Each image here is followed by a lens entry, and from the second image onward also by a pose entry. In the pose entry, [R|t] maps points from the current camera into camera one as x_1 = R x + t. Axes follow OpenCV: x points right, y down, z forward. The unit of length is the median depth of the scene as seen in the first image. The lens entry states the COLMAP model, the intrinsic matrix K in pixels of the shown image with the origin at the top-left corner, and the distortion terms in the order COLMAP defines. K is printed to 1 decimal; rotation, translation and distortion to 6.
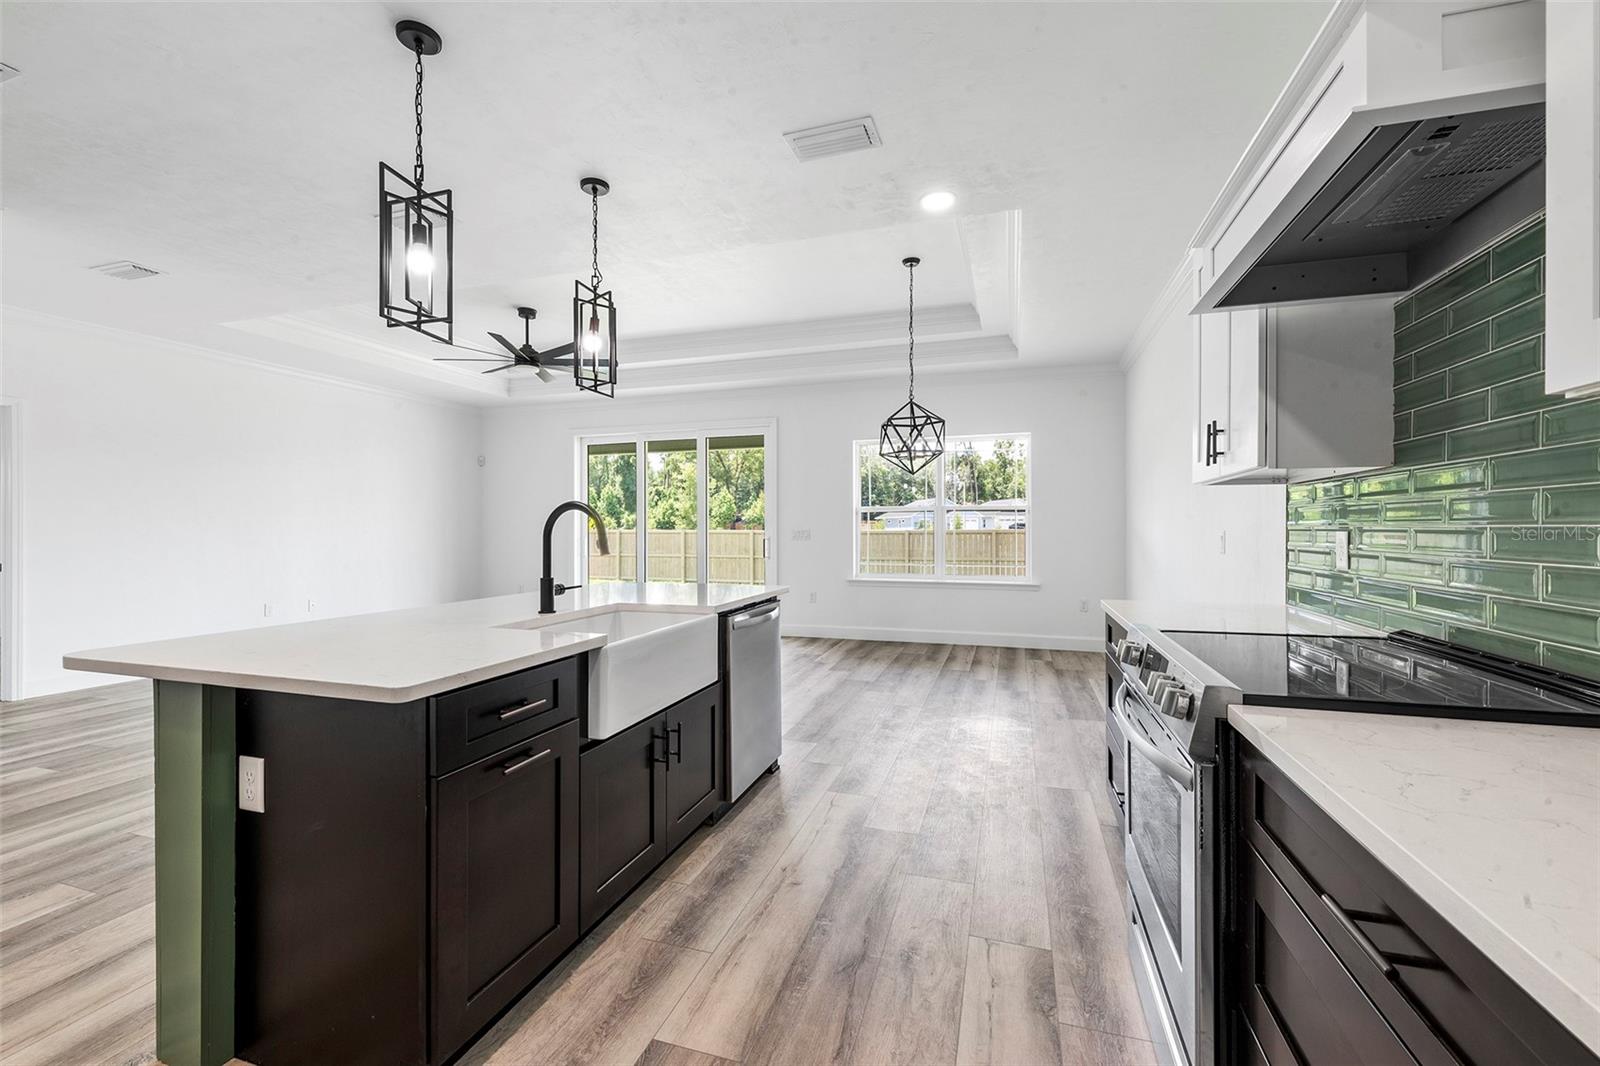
lens RADIAL K [[651.3, 0, 811.8], [0, 651.3, 527.9], [0, 0, 1]] dist [-0.003131, 0.000293]
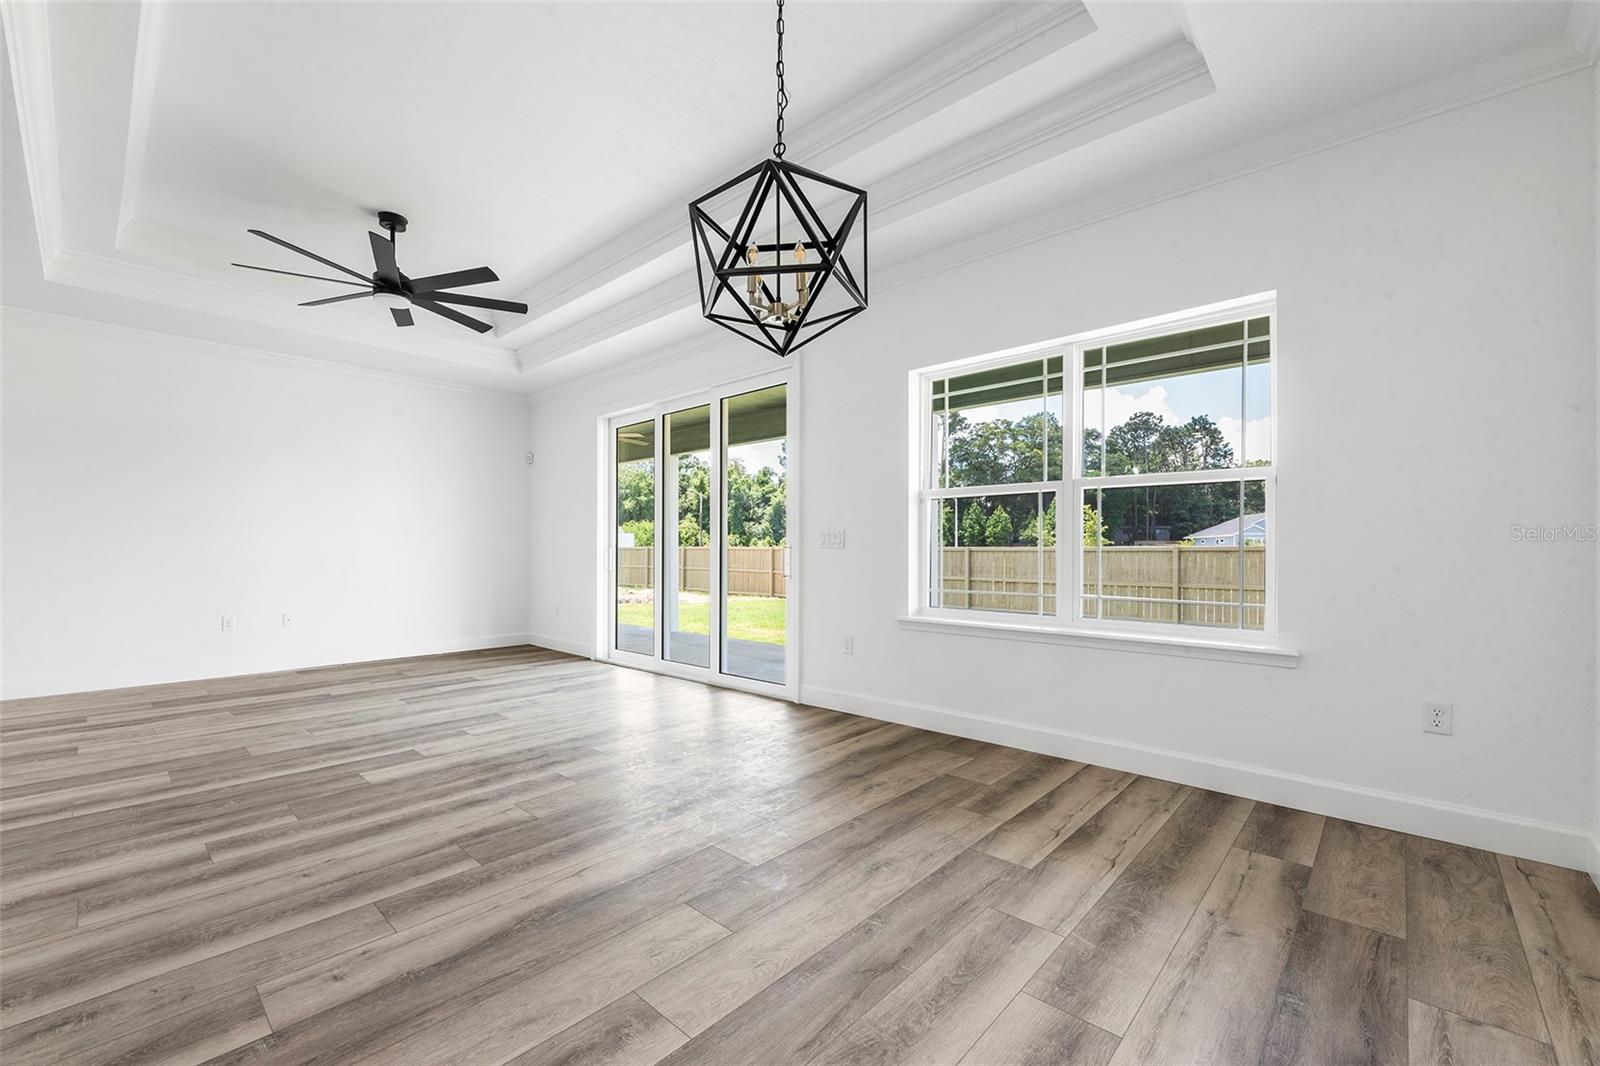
lens RADIAL K [[651.3, 0, 805.5], [0, 651.3, 543.2], [0, 0, 1]] dist [-0.003131, 0.000293]
pose [[0.906158, -0.000117, -0.422939, 0.782420], [-0.003665, 0.999960, -0.008131, 0.066740], [0.422924, 0.008918, 0.906122, 1.607961]]
